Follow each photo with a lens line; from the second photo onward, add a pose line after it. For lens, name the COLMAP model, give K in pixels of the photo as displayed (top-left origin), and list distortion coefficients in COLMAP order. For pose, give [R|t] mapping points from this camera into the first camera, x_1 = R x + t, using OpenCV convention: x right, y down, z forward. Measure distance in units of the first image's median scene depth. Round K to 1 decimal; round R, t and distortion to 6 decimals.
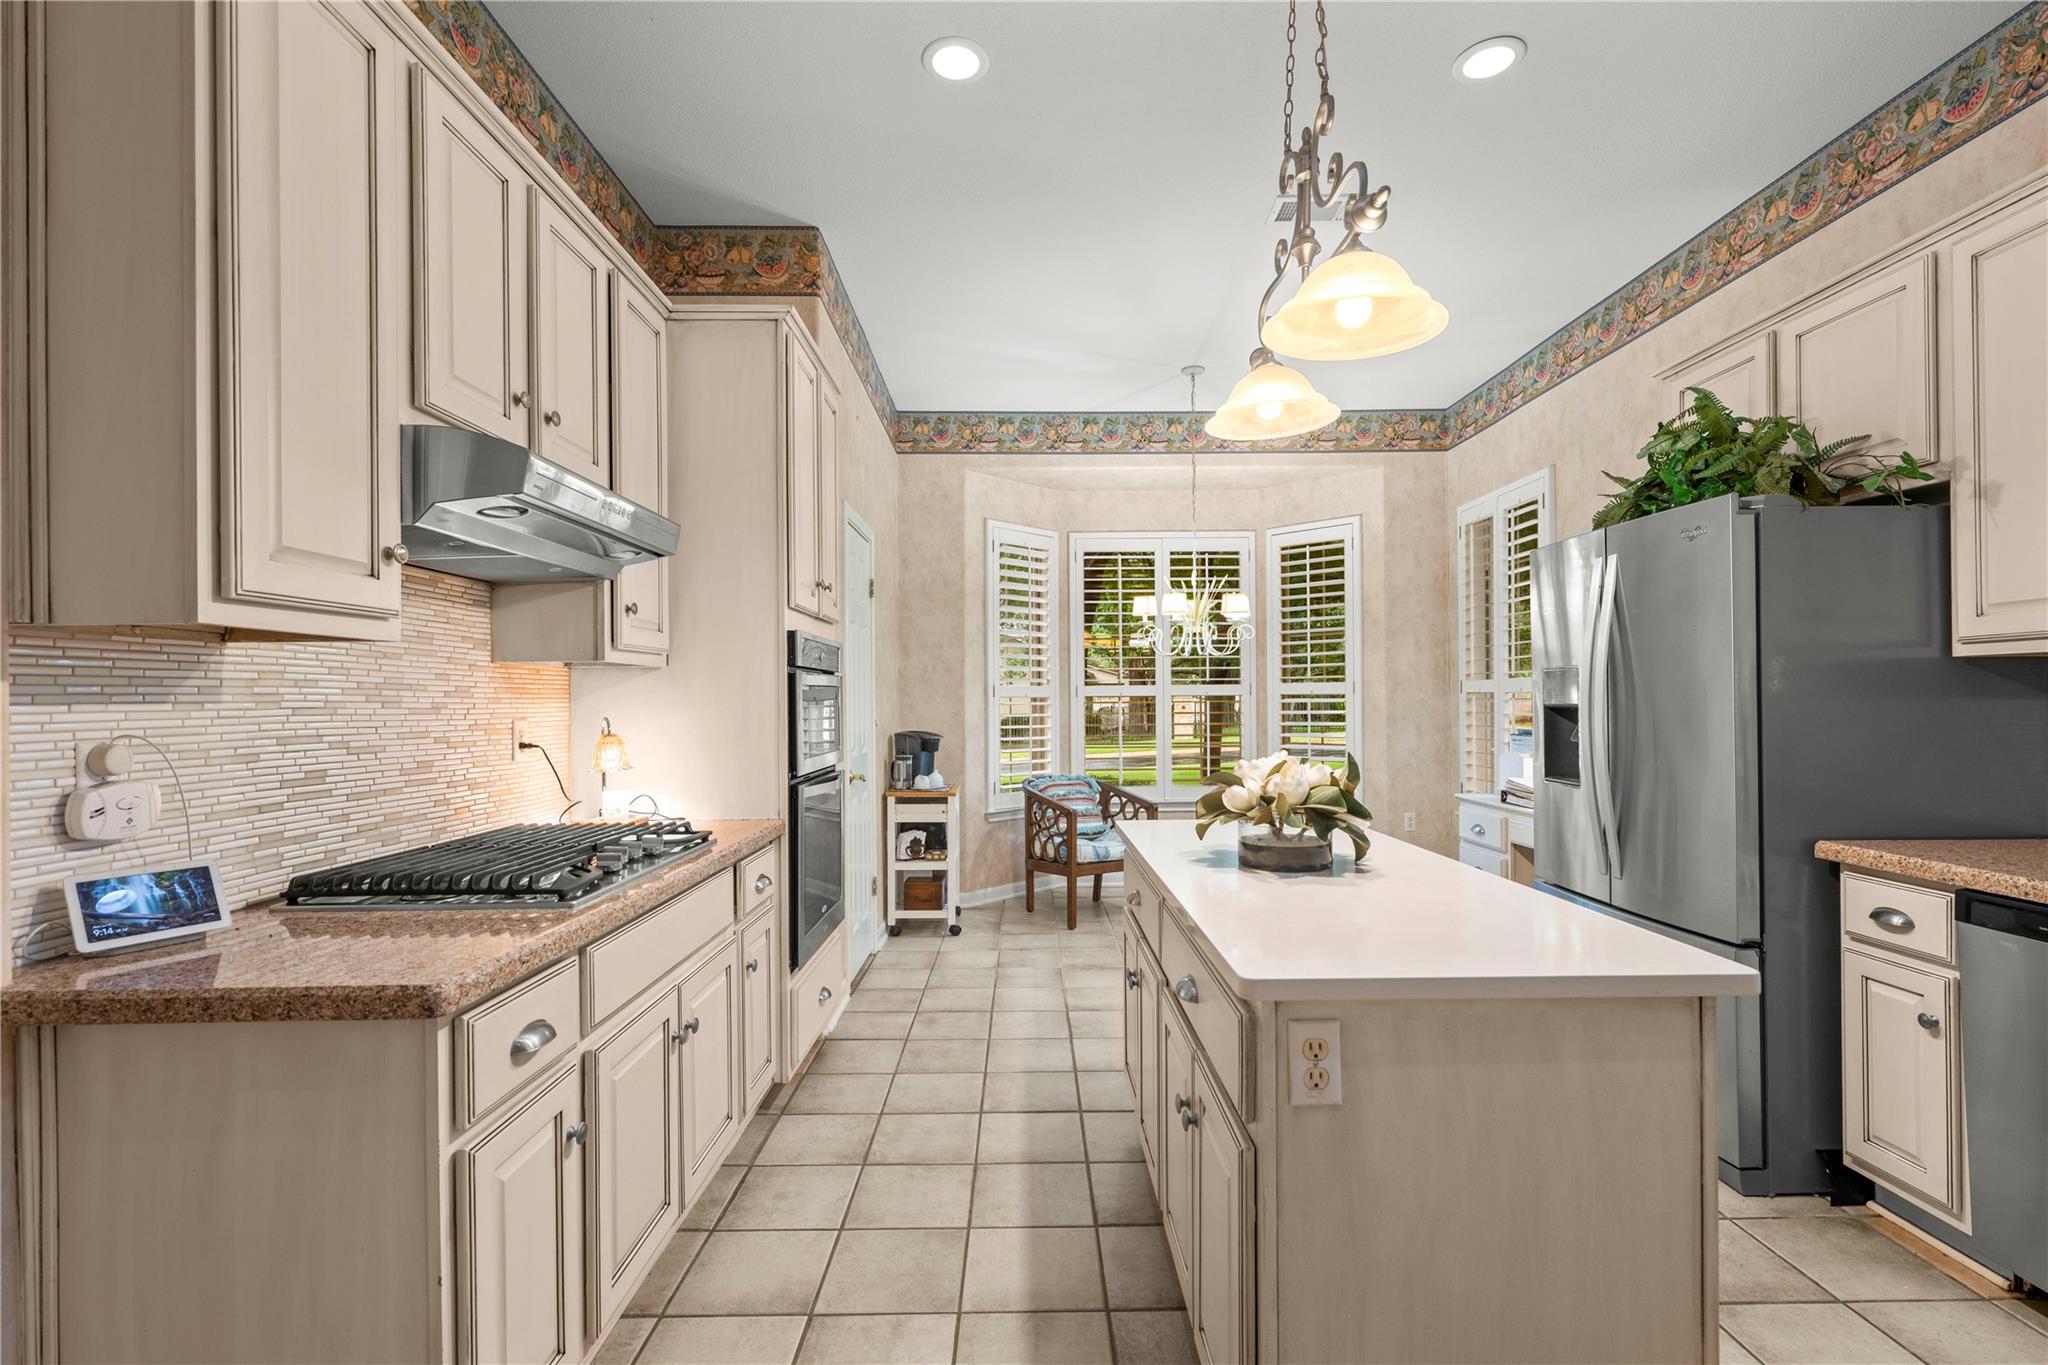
lens RADIAL K [[920.8, 0, 1037.2], [0, 920.8, 695.5], [0, 0, 1]] dist [-0.000809, -0.000130]
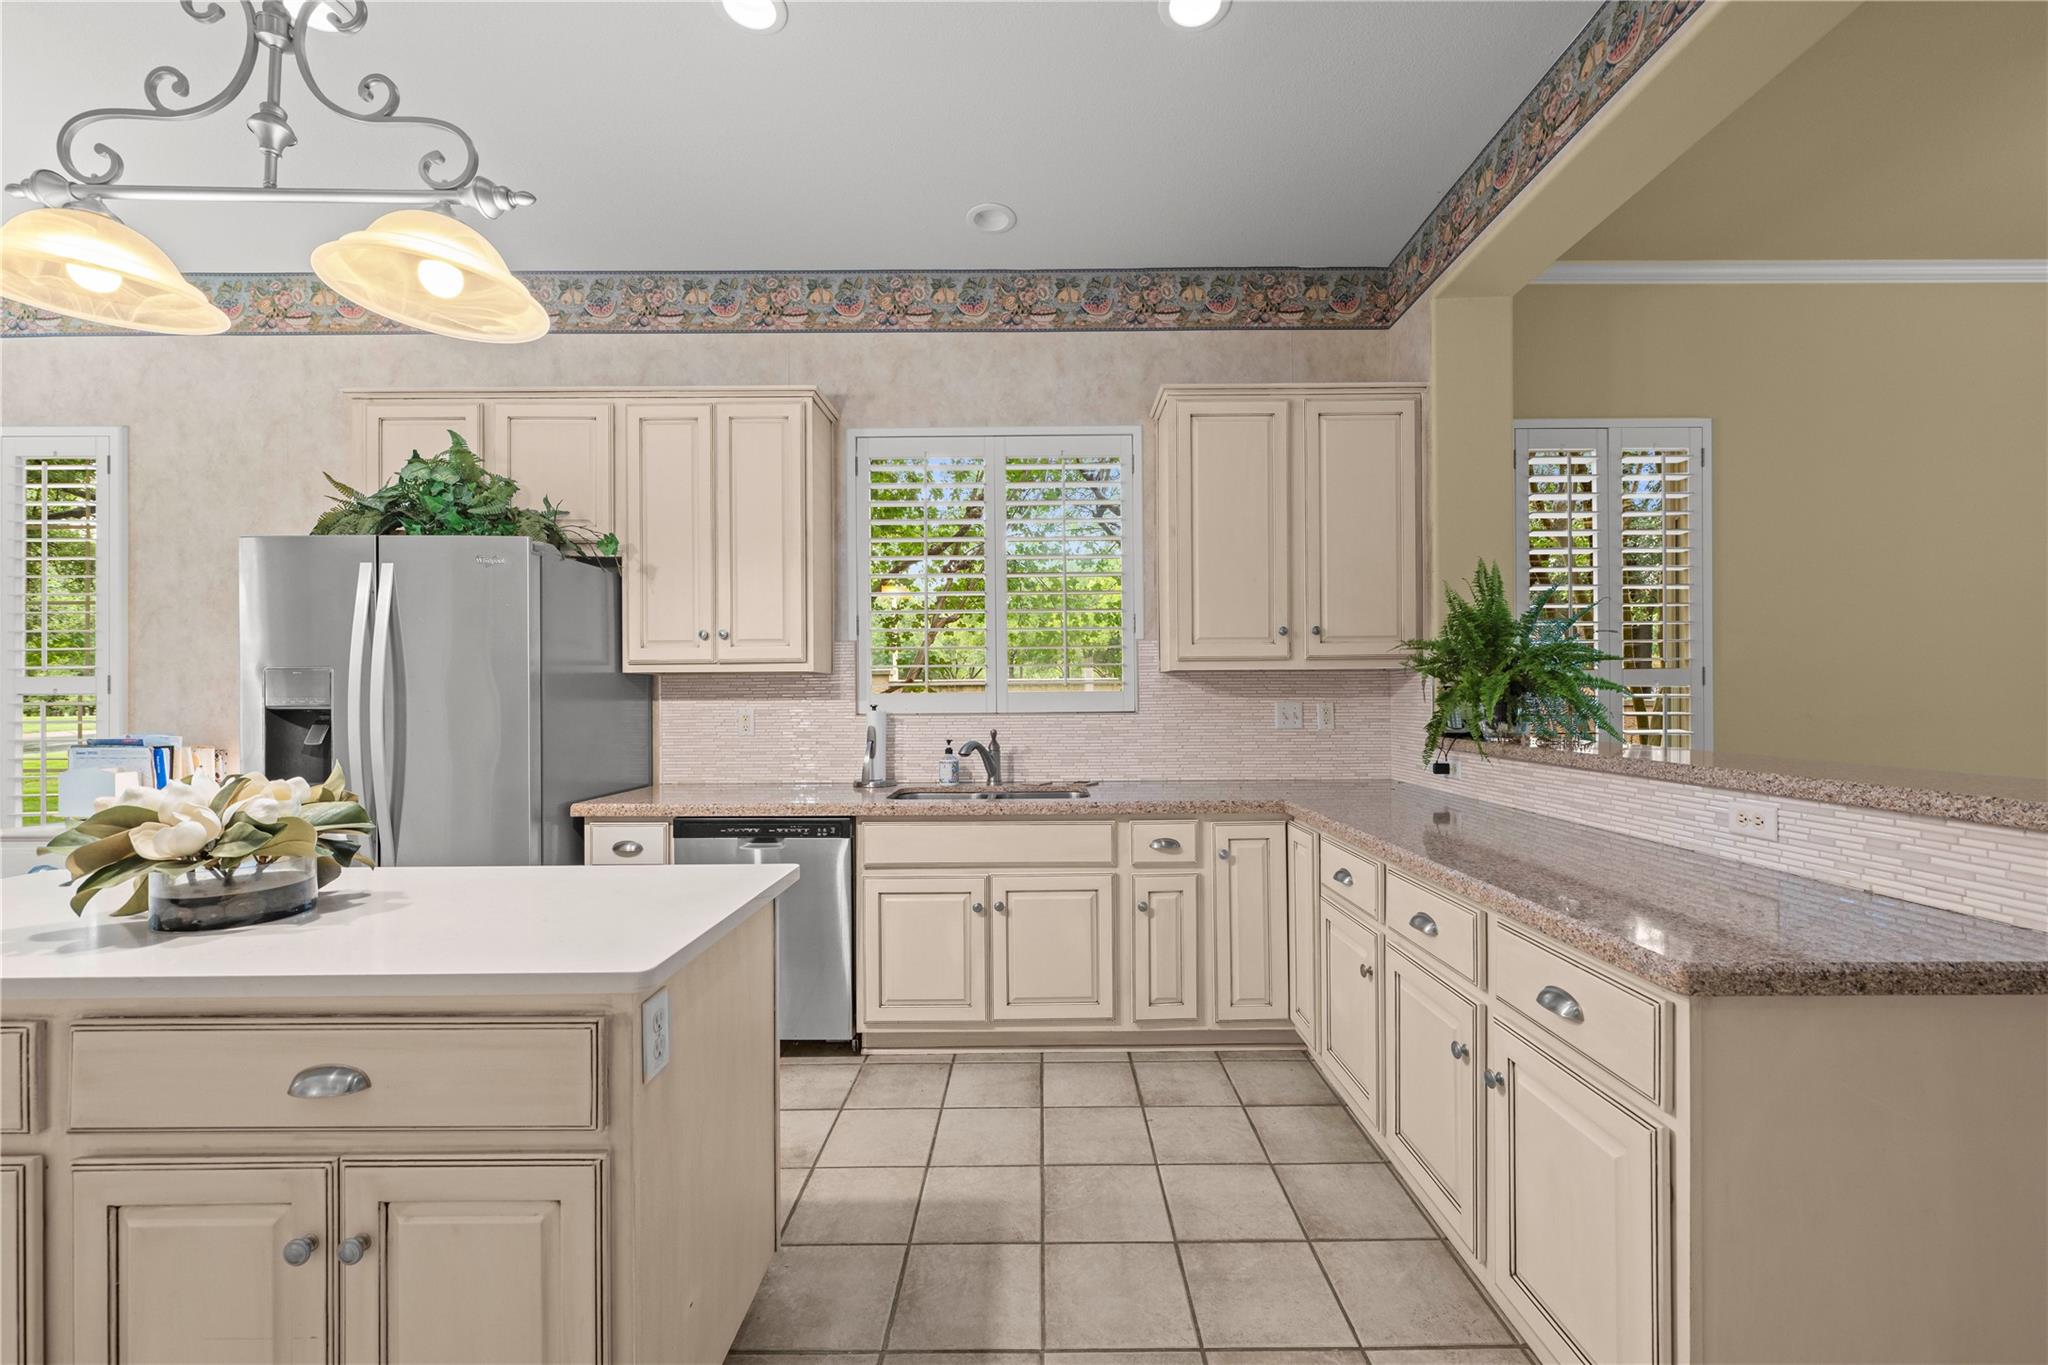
lens RADIAL K [[809.2, 0, 1037.3], [0, 809.2, 693.4], [0, 0, 1]] dist [0.001550, -0.000724]
pose [[0.011380, 0.009614, 0.999889, -0.140812], [-0.000855, 0.999954, -0.009605, 0.001966], [-0.999935, -0.000745, 0.011388, 0.120254]]
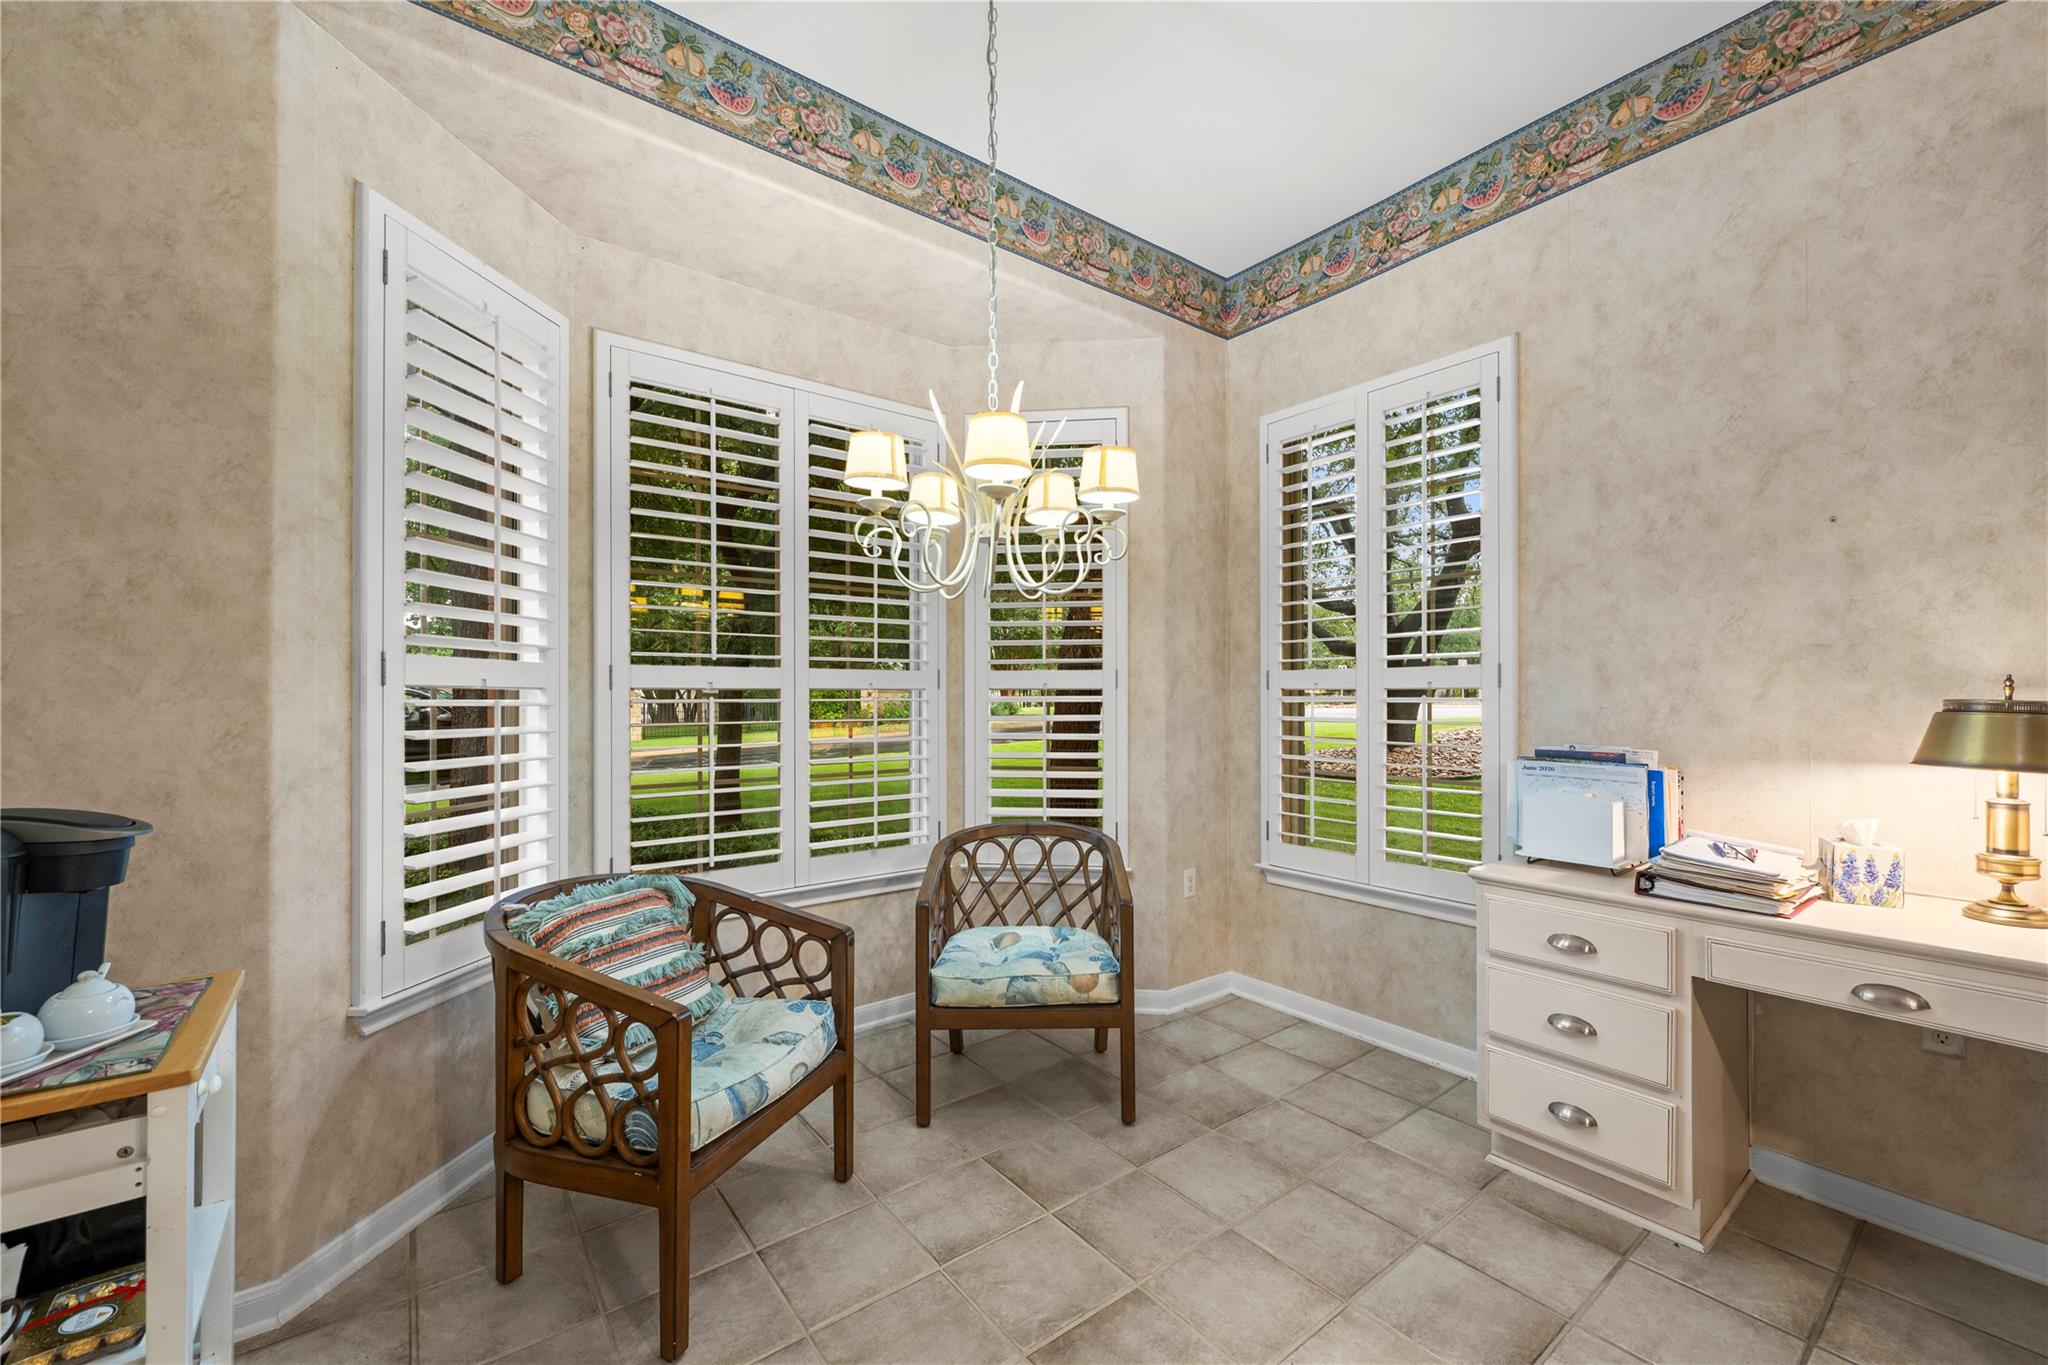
lens RADIAL K [[809.2, 0, 1037.3], [0, 809.2, 693.4], [0, 0, 1]] dist [0.001550, -0.000724]
pose [[0.794740, 0.008680, 0.606887, -0.036715], [-0.007988, 0.999961, -0.003842, 0.004088], [-0.606897, -0.001794, 0.794779, 0.603455]]
